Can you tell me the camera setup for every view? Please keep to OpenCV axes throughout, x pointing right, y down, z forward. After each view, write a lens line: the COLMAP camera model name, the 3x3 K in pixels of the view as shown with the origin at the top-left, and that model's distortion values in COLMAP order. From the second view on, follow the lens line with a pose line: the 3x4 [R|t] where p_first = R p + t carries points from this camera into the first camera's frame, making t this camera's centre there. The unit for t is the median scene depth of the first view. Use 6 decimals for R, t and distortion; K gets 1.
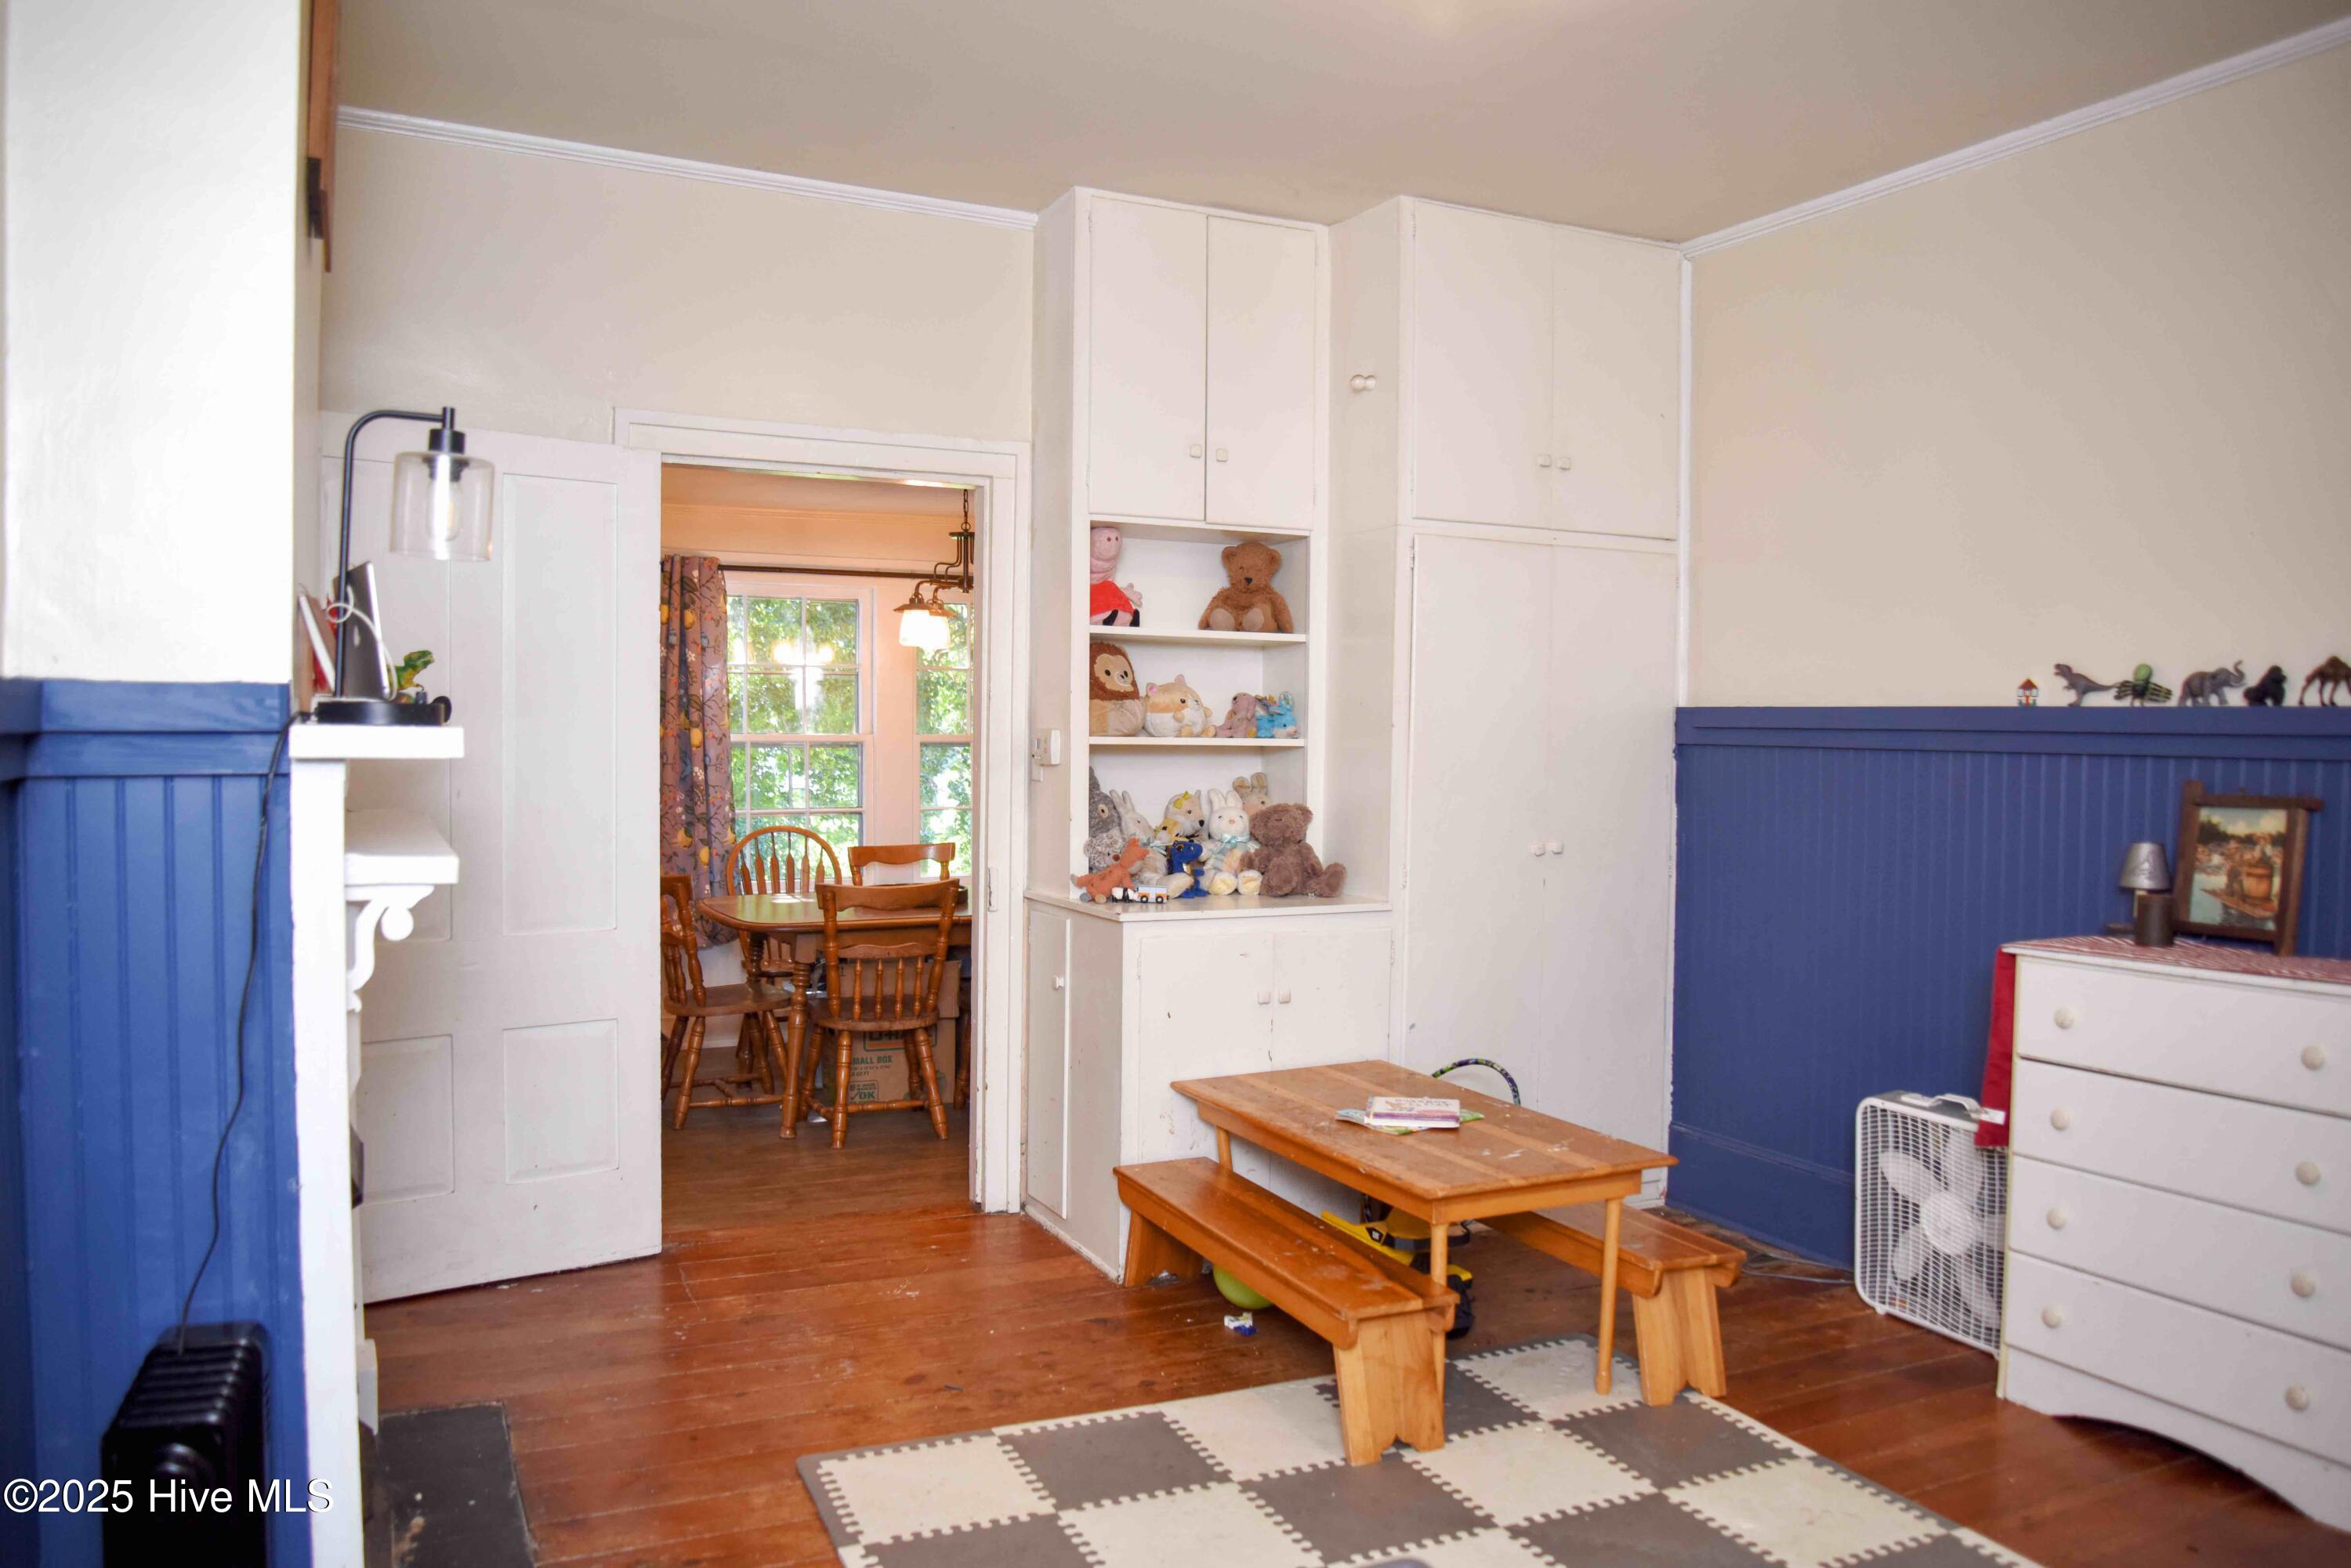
lens RADIAL K [[1628.8, 0, 1175.8], [0, 1628.8, 817.7], [0, 0, 1]] dist [-0.027866, -0.000812]
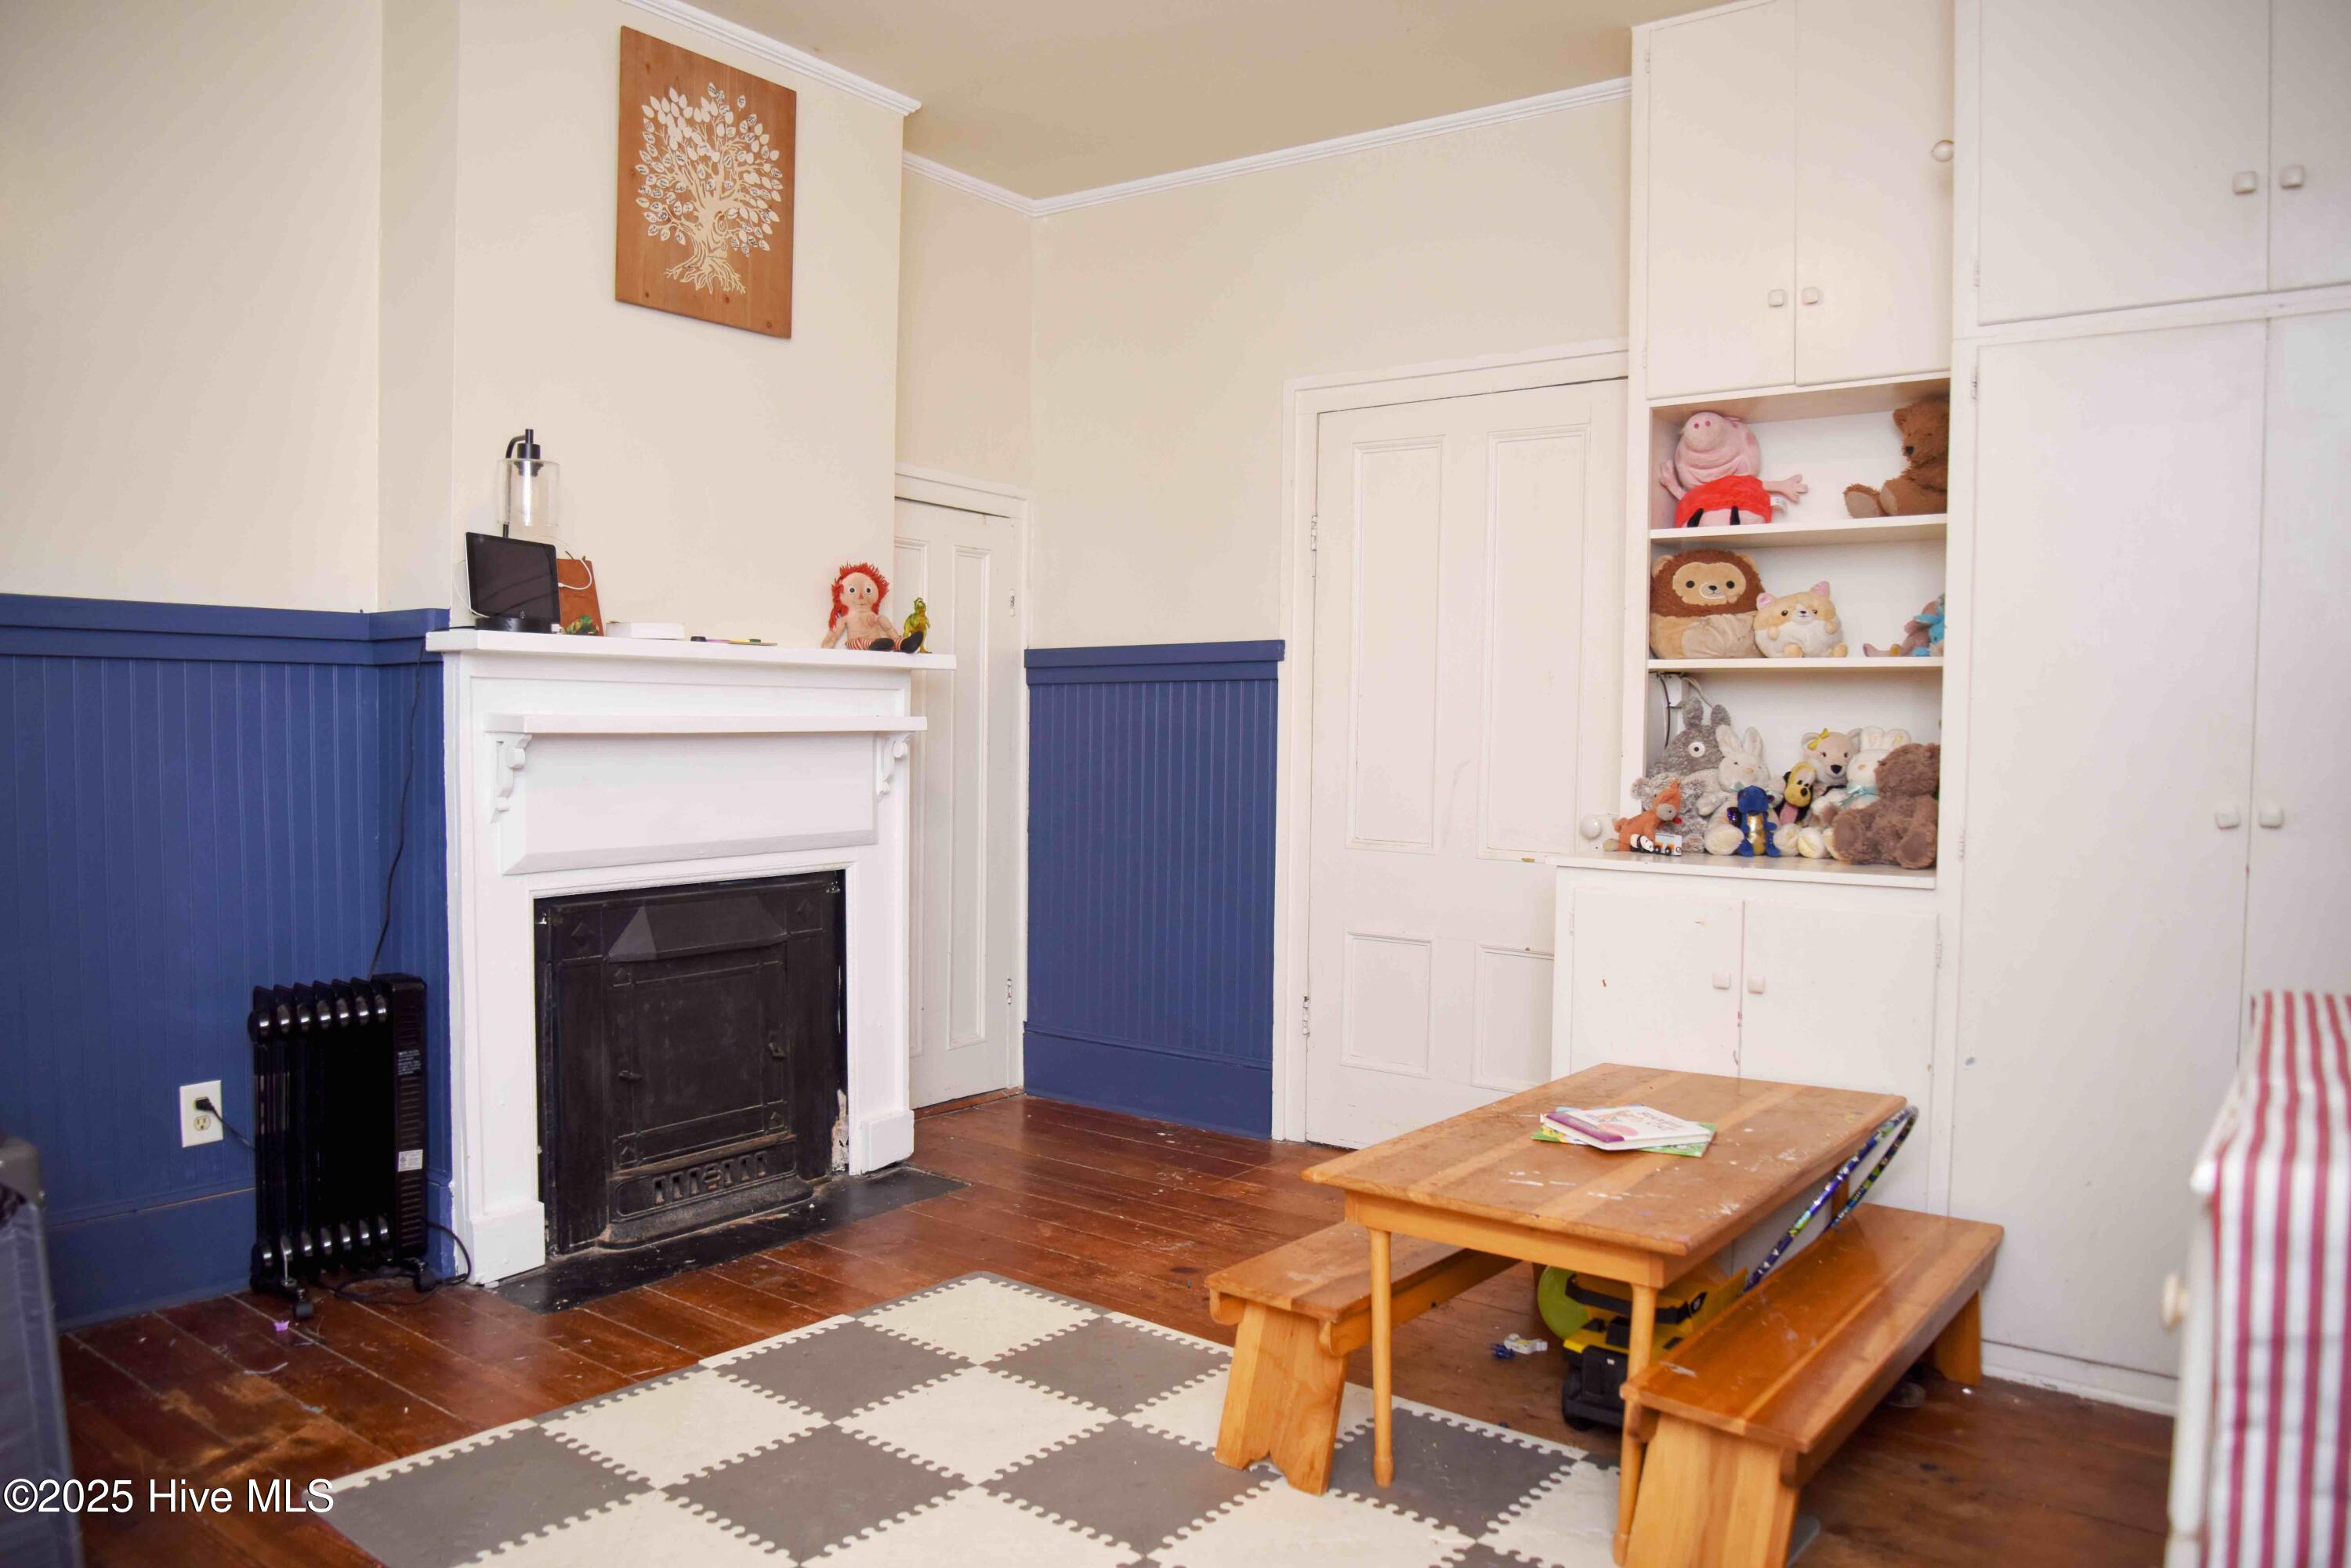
lens RADIAL K [[1644.9, 0, 1175.5], [0, 1644.9, 784.0], [0, 0, 1]] dist [-0.036524, 0.001097]
pose [[0.478948, 0.028185, -0.877391, 0.773632], [-0.049305, 0.998770, 0.005170, 0.031549], [0.876458, 0.040783, 0.479749, 0.494307]]
